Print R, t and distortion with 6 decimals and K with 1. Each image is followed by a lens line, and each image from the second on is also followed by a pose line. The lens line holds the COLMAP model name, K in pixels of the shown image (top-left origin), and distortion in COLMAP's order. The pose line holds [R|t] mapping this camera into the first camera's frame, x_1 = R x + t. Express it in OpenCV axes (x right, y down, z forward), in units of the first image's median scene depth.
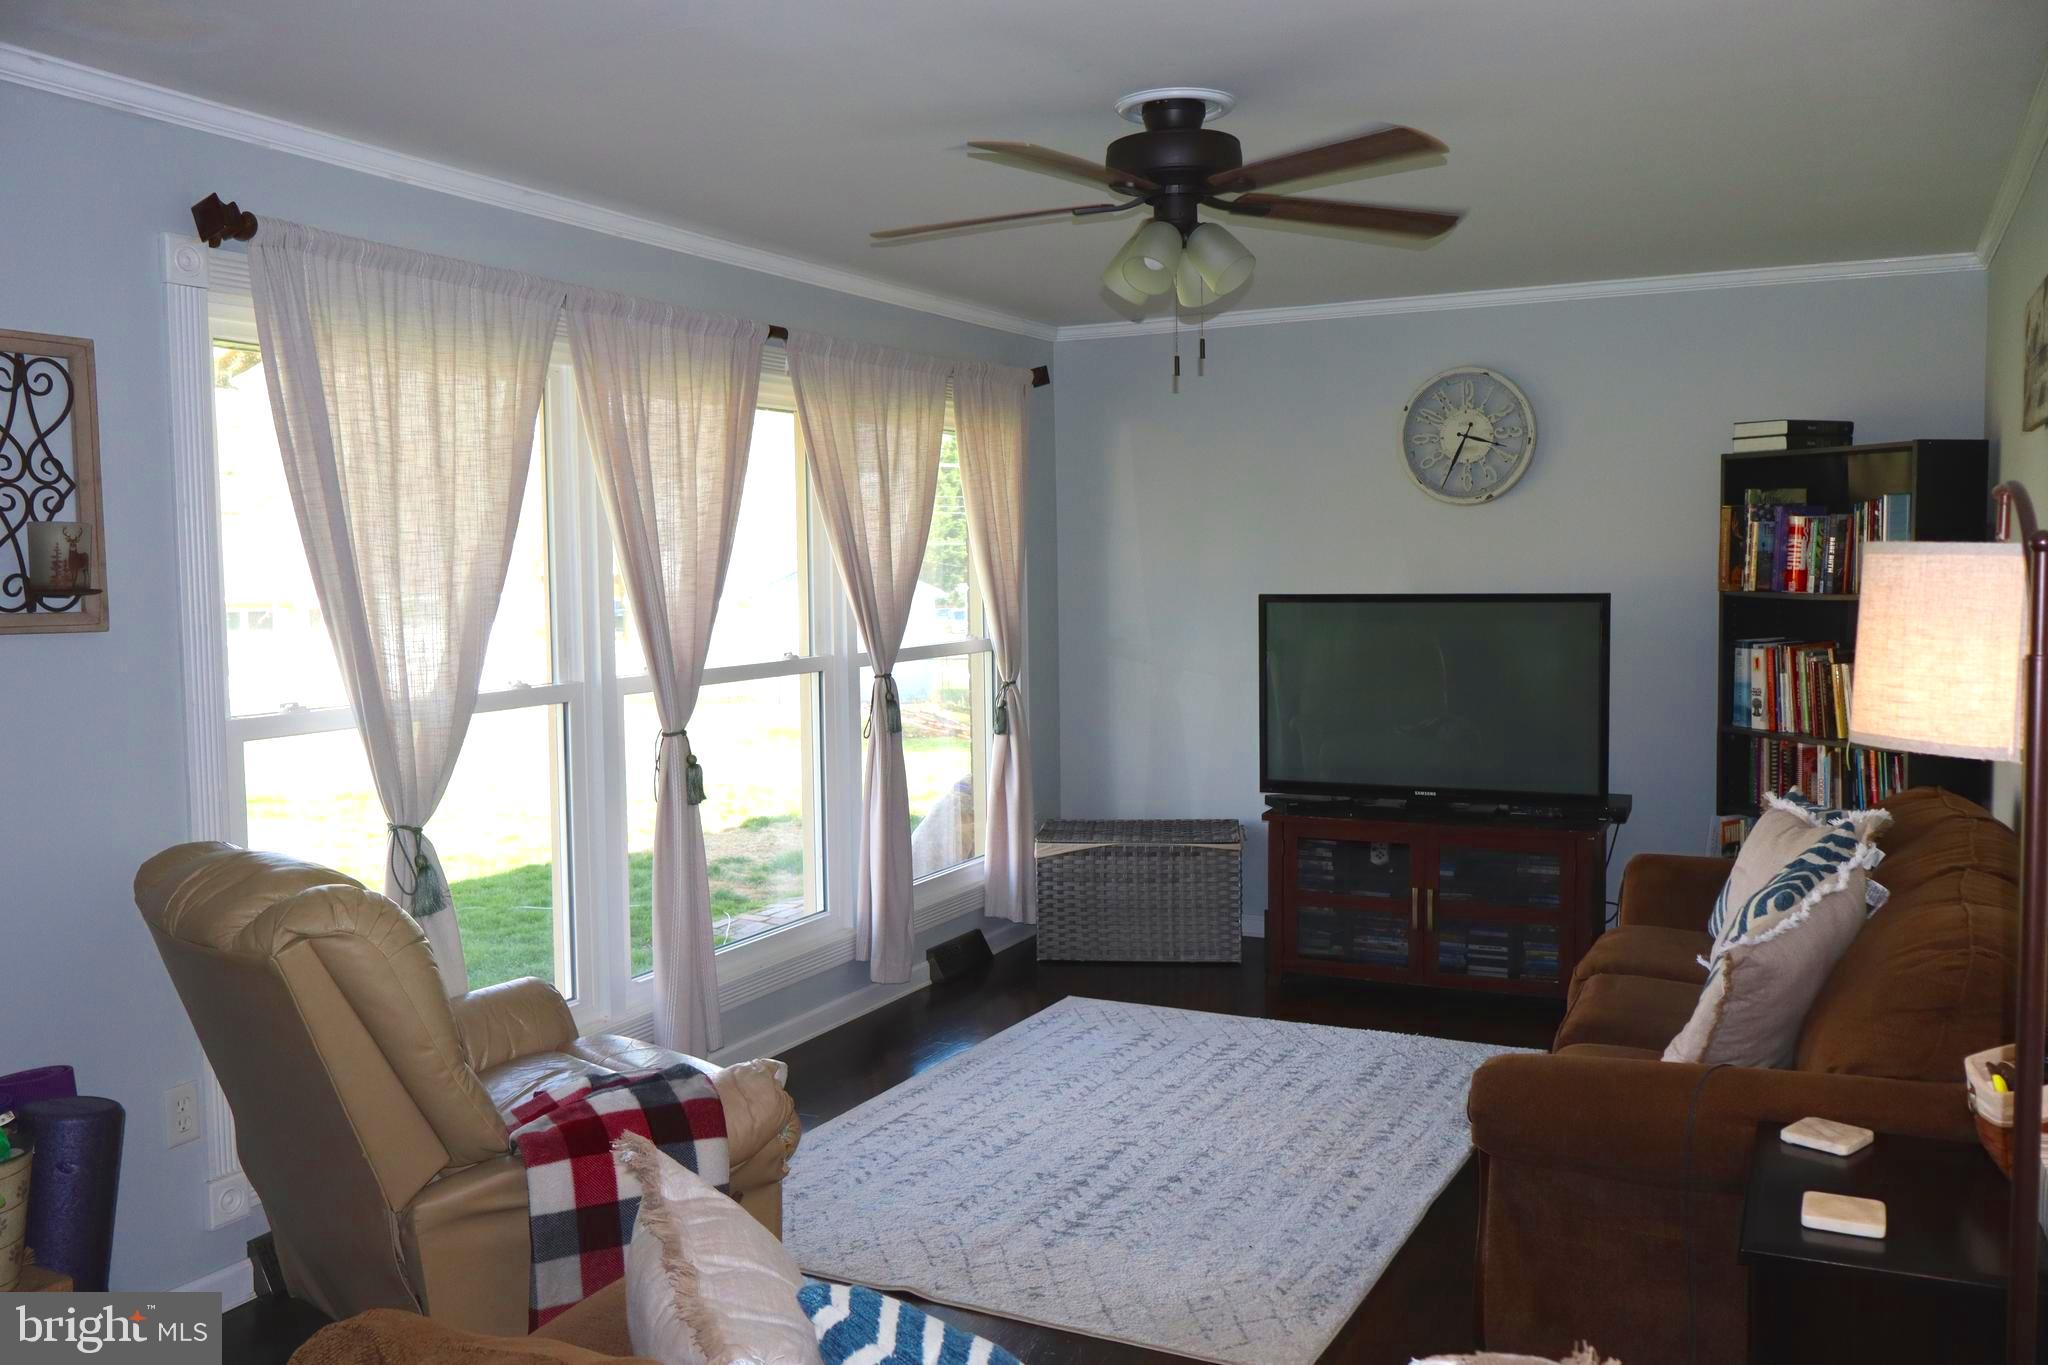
lens RADIAL K [[1706.4, 0, 1028.7], [0, 1706.4, 687.7], [0, 0, 1]] dist [-0.000543, 0.001844]
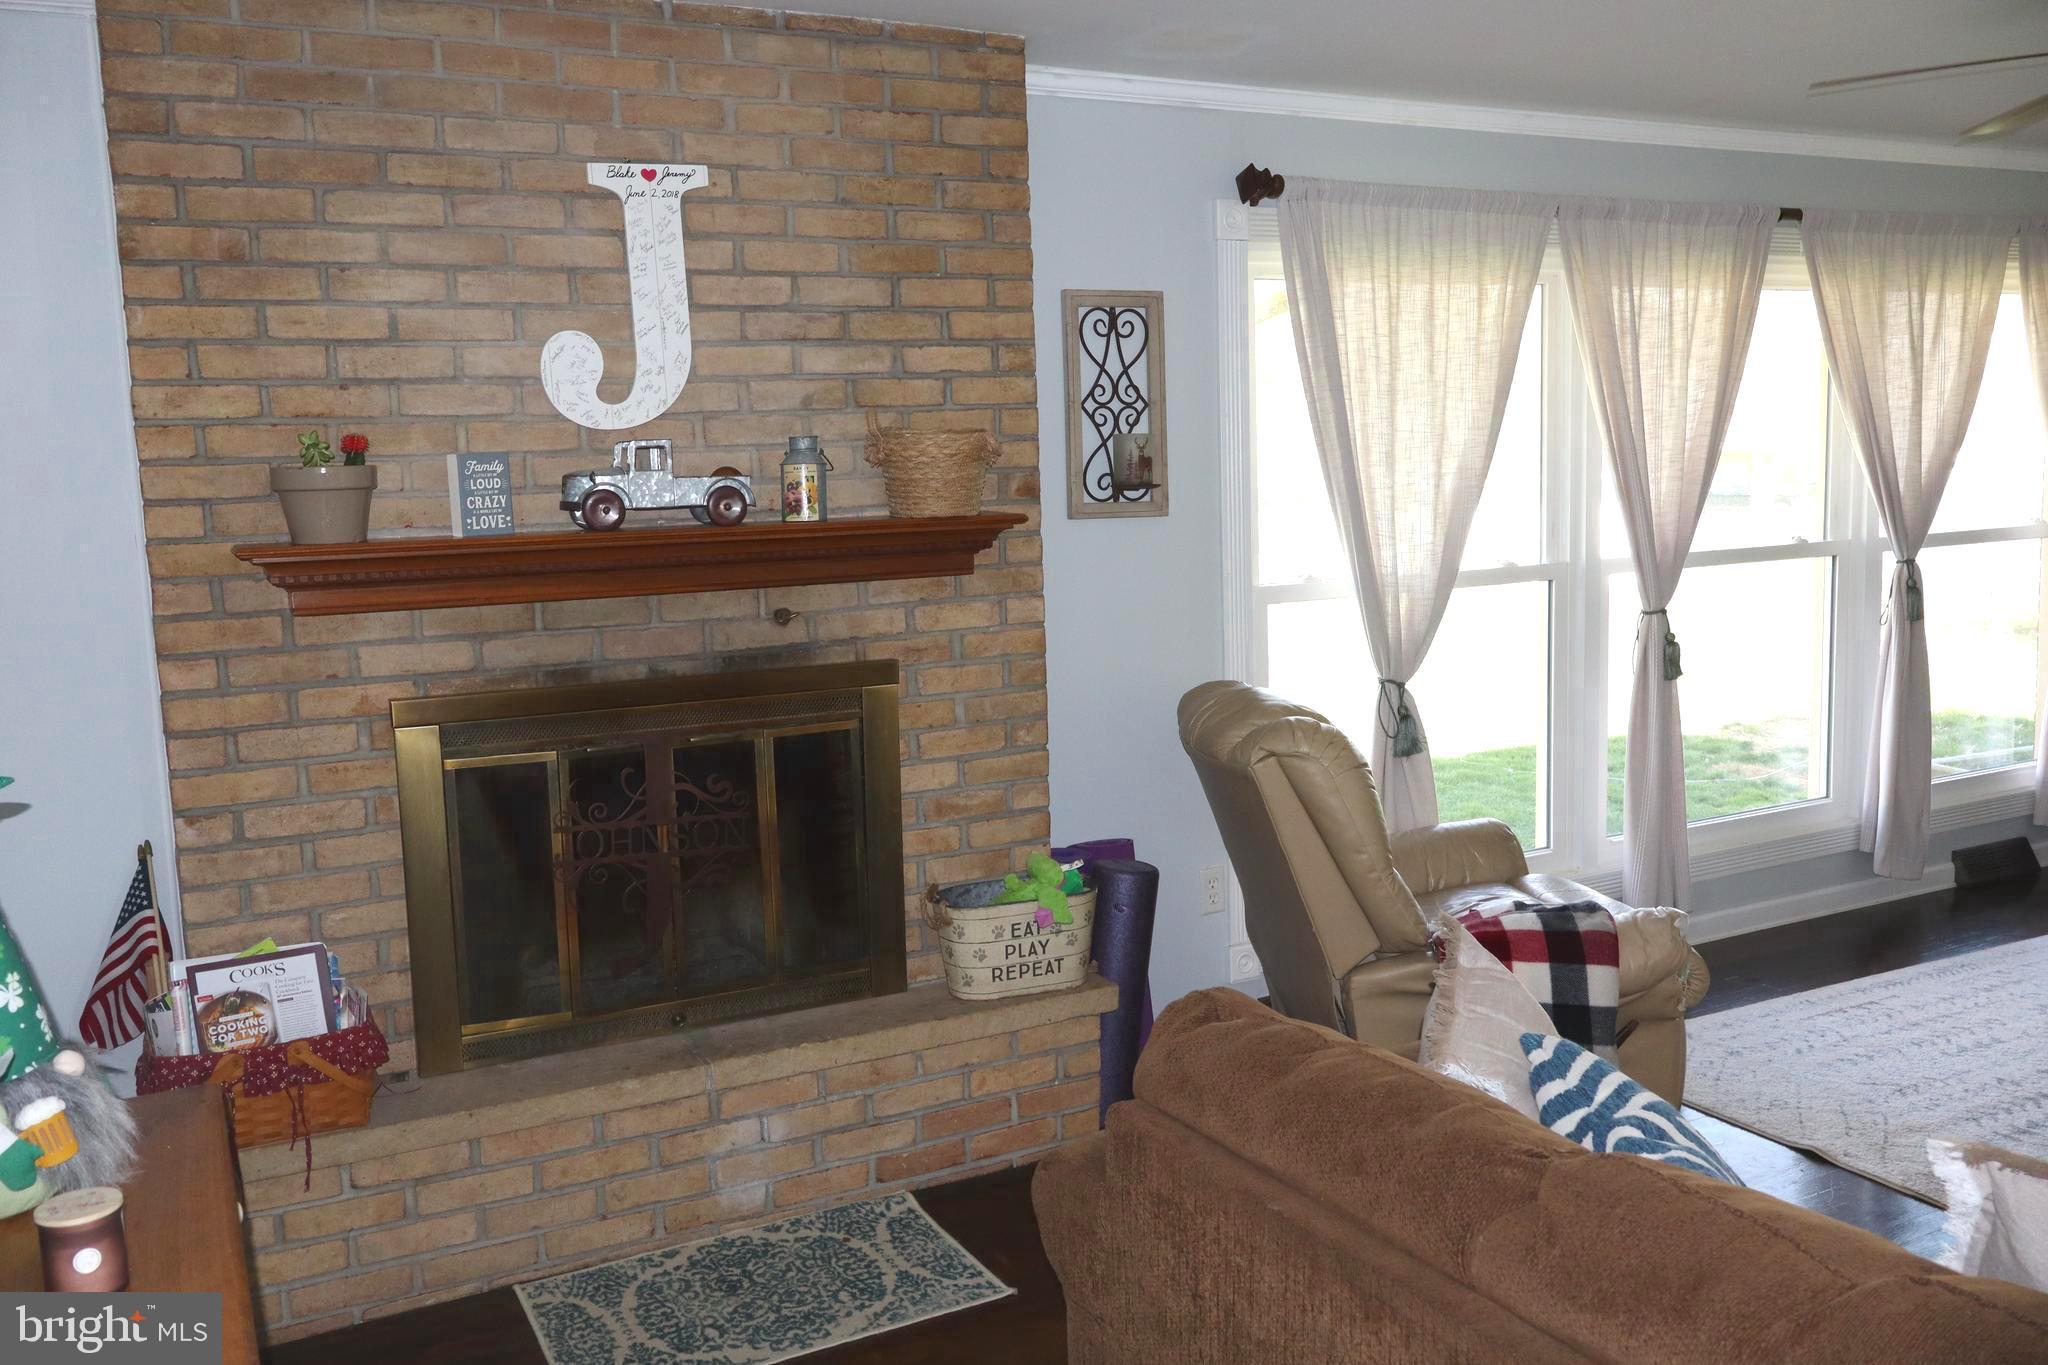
lens RADIAL K [[1706.4, 0, 1028.7], [0, 1706.4, 687.7], [0, 0, 1]] dist [-0.000543, 0.001844]
pose [[0.805434, 0.062016, -0.589432, 0.131673], [-0.020302, 0.996814, 0.077137, -0.000342], [0.592338, -0.050162, 0.804126, -0.104942]]
